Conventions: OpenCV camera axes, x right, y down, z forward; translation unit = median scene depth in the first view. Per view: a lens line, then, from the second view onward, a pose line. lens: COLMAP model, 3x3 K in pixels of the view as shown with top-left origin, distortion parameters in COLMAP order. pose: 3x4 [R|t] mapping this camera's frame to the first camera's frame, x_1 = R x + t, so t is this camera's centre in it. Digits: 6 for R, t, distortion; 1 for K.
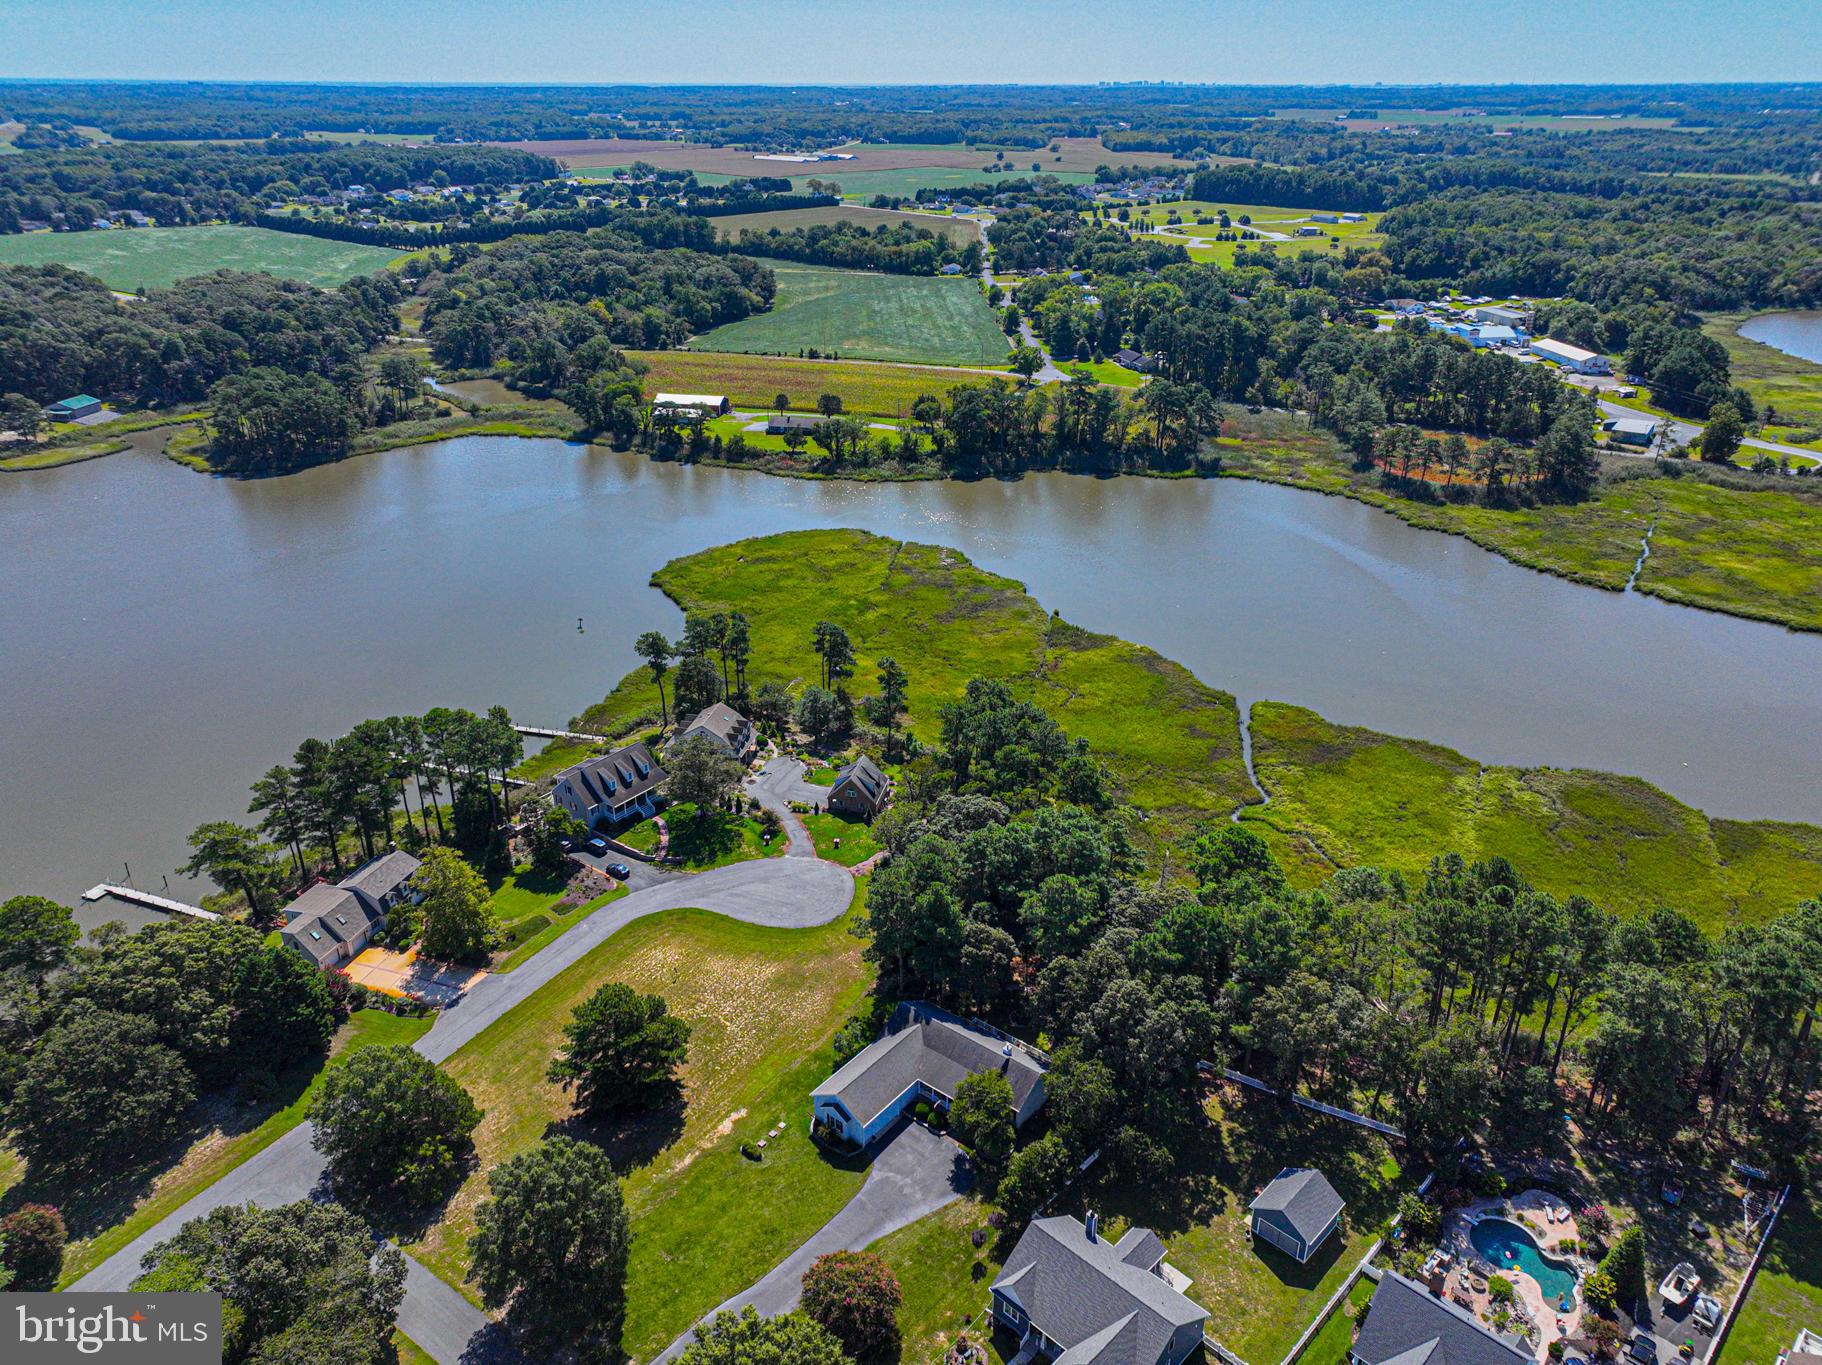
lens RADIAL K [[1308.0, 0, 911.0], [0, 1308.0, 682.5], [0, 0, 1]] dist [-0.004428, 0.020449]
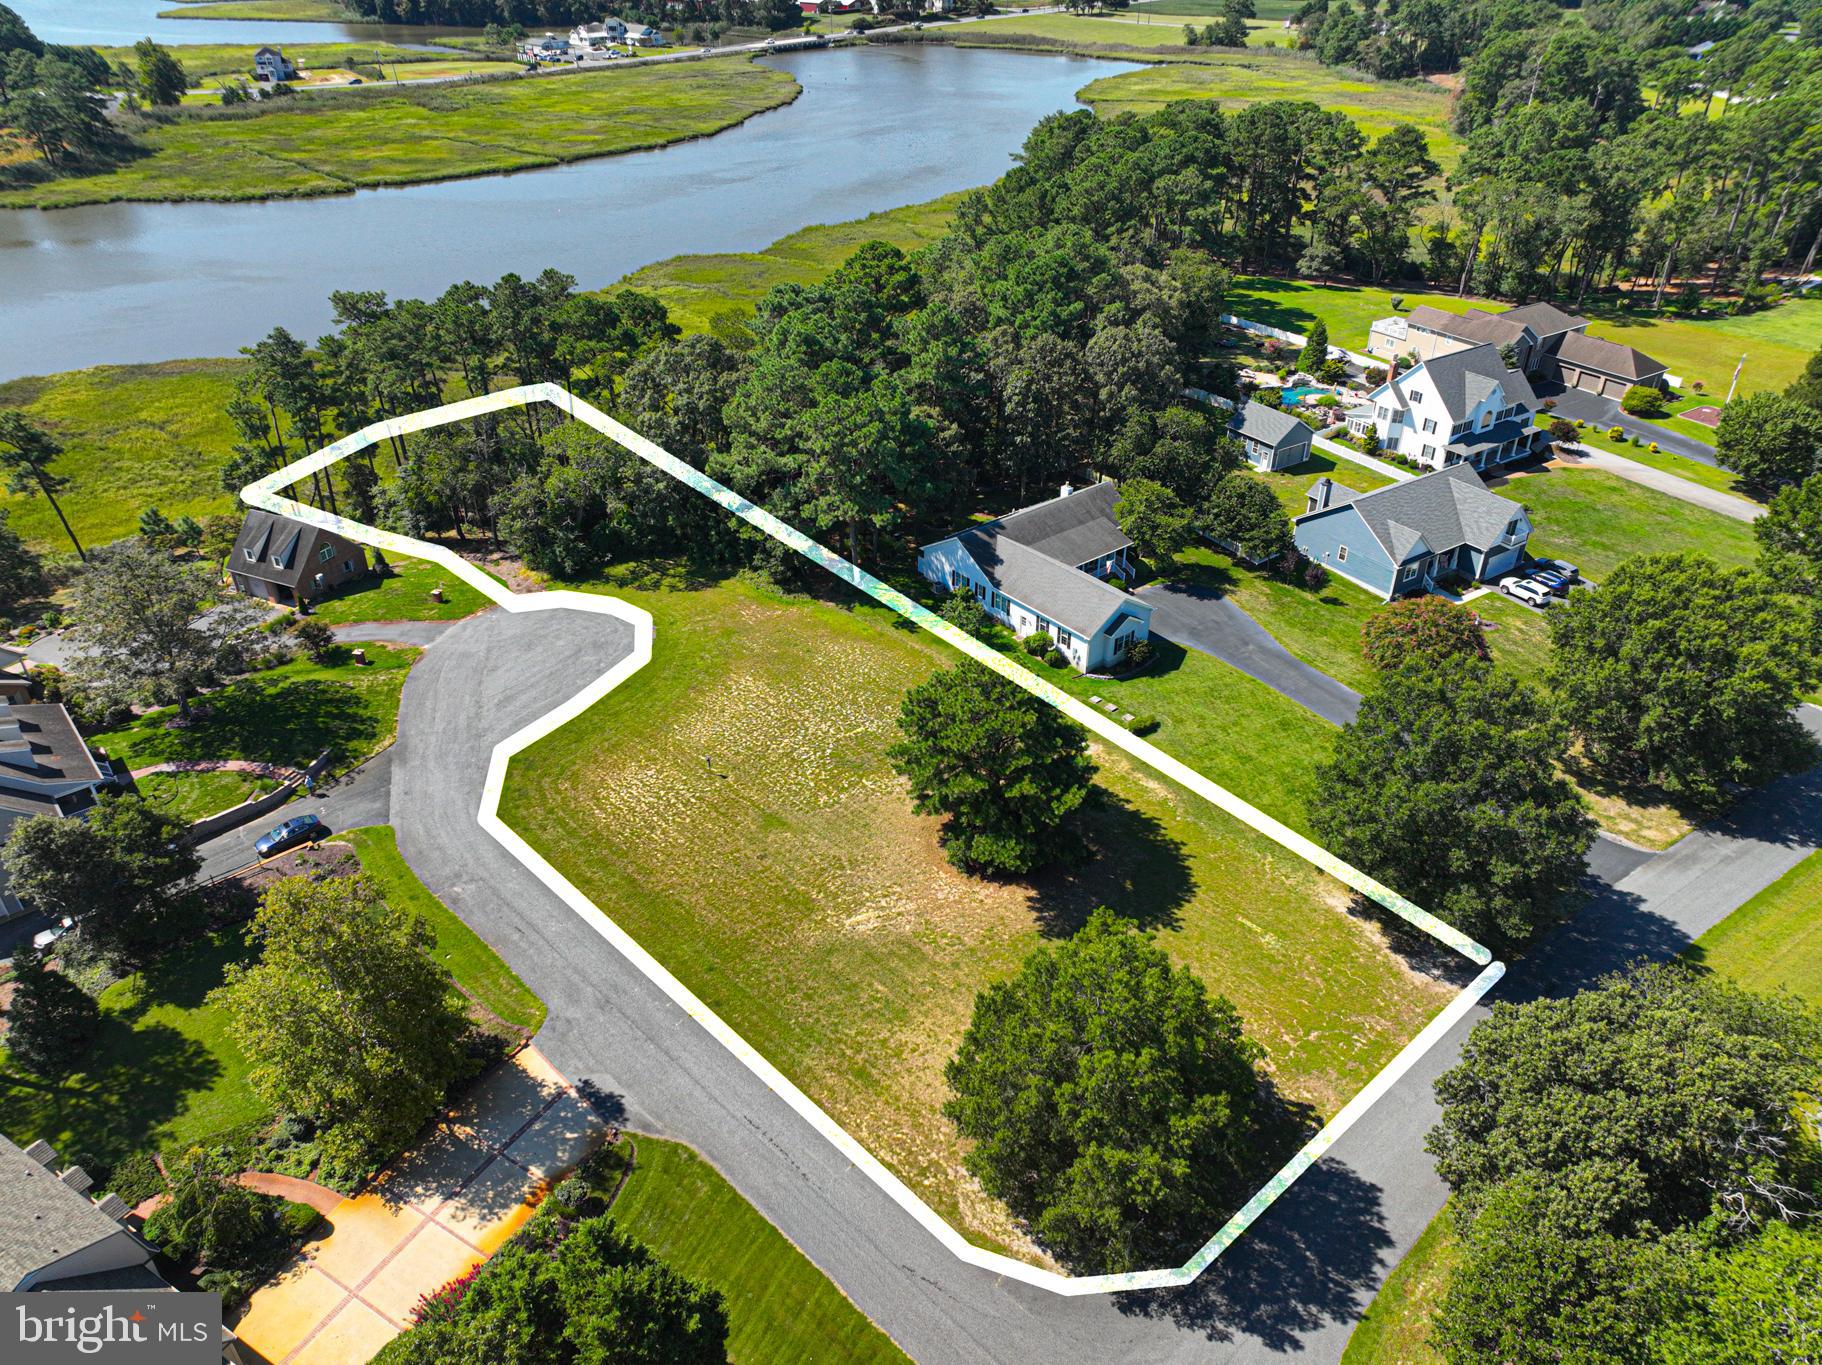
lens RADIAL K [[1308.0, 0, 911.0], [0, 1308.0, 682.5], [0, 0, 1]] dist [-0.004428, 0.020449]
pose [[0.199195, -0.512728, 0.835124, -0.247889], [0.418076, 0.815219, 0.400787, 0.005445], [-0.886304, 0.269310, 0.376746, 0.297645]]
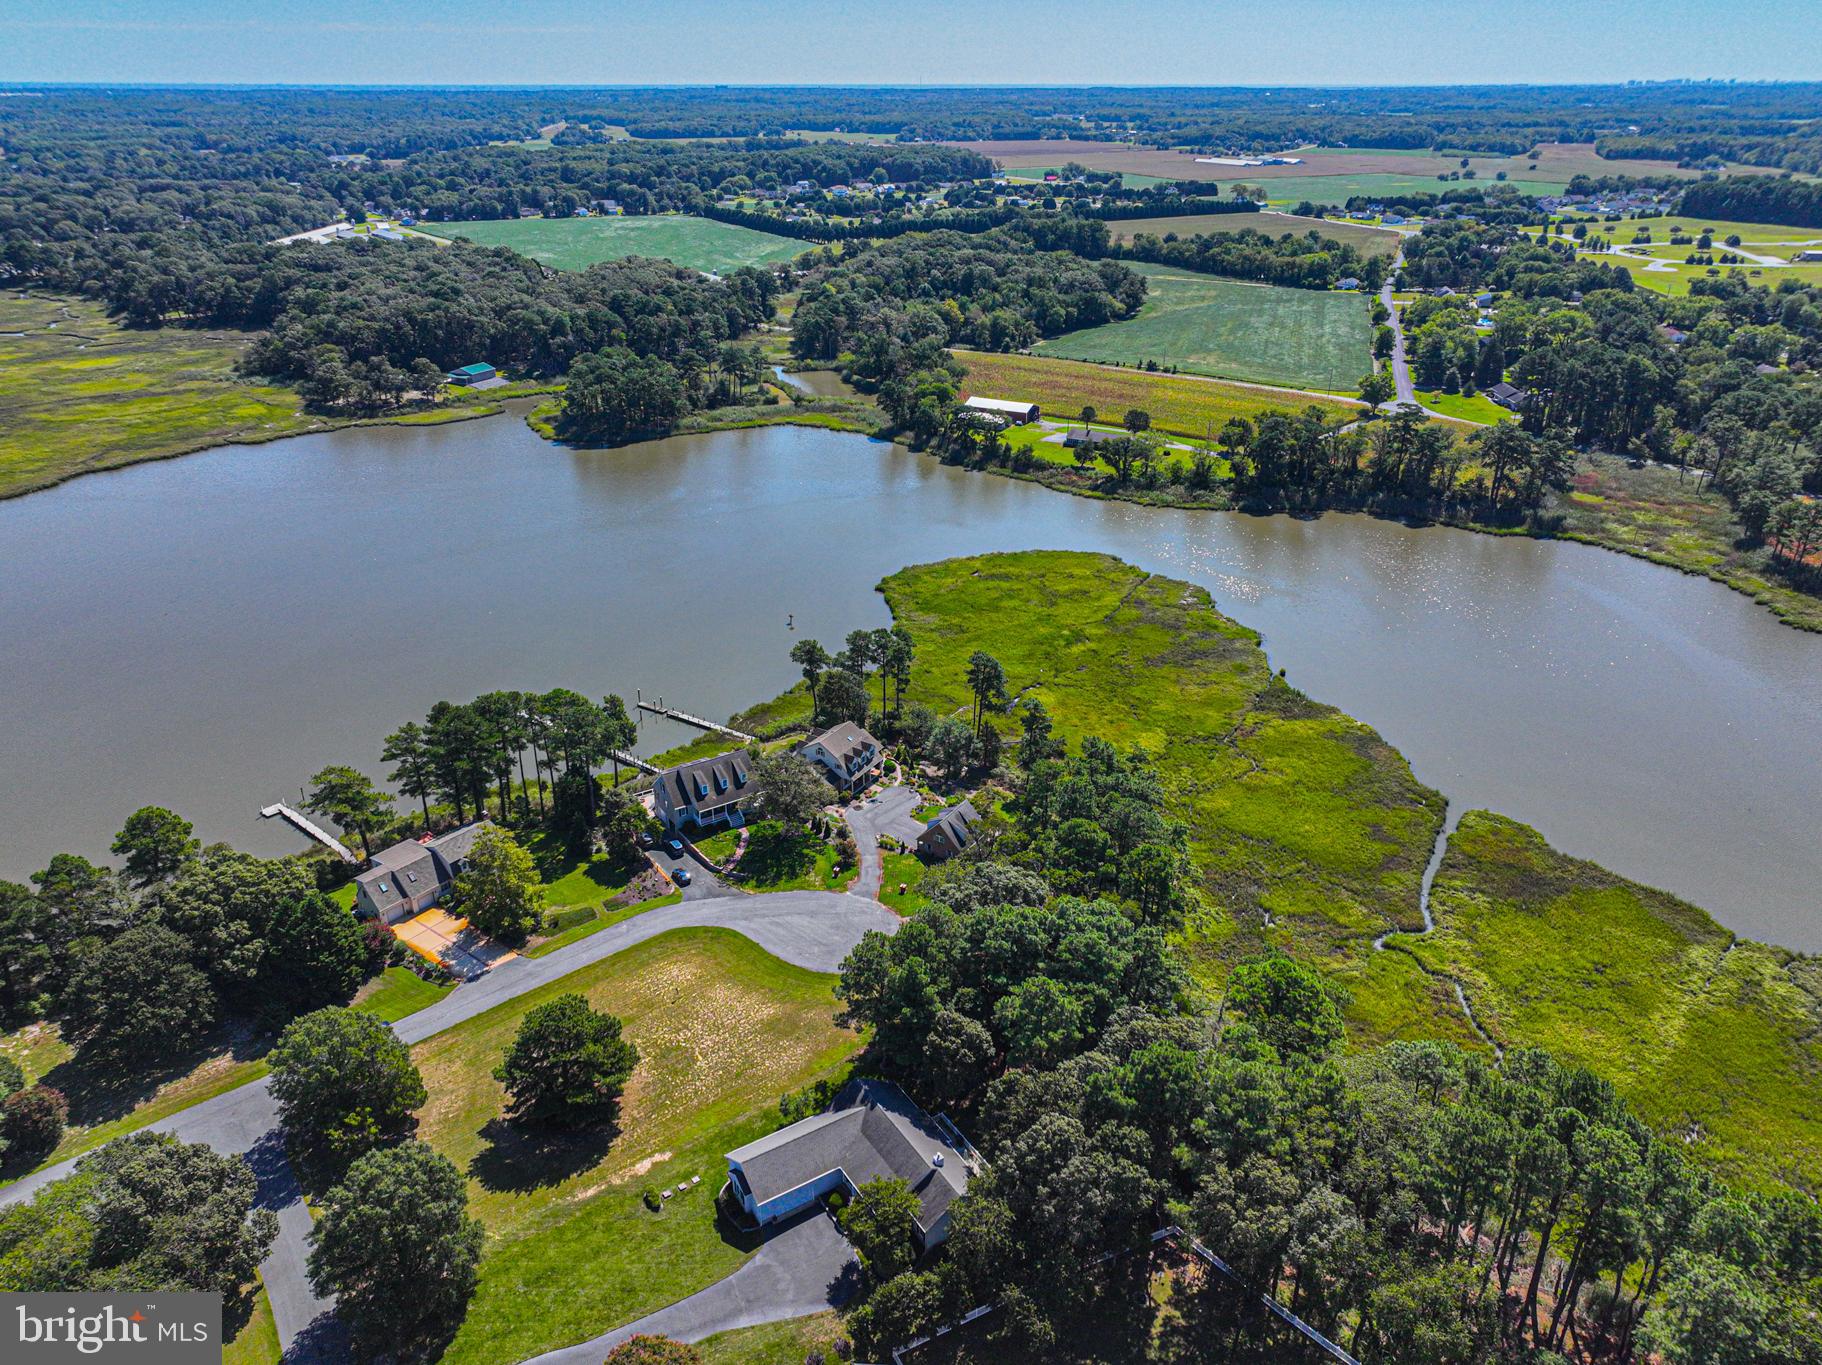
lens RADIAL K [[1308.0, 0, 911.0], [0, 1308.0, 682.5], [0, 0, 1]] dist [-0.004428, 0.020449]
pose [[0.943573, 0.136353, -0.301791, 0.103592], [-0.136638, 0.990414, 0.020274, -0.021674], [0.301662, 0.022106, 0.953159, 0.048082]]
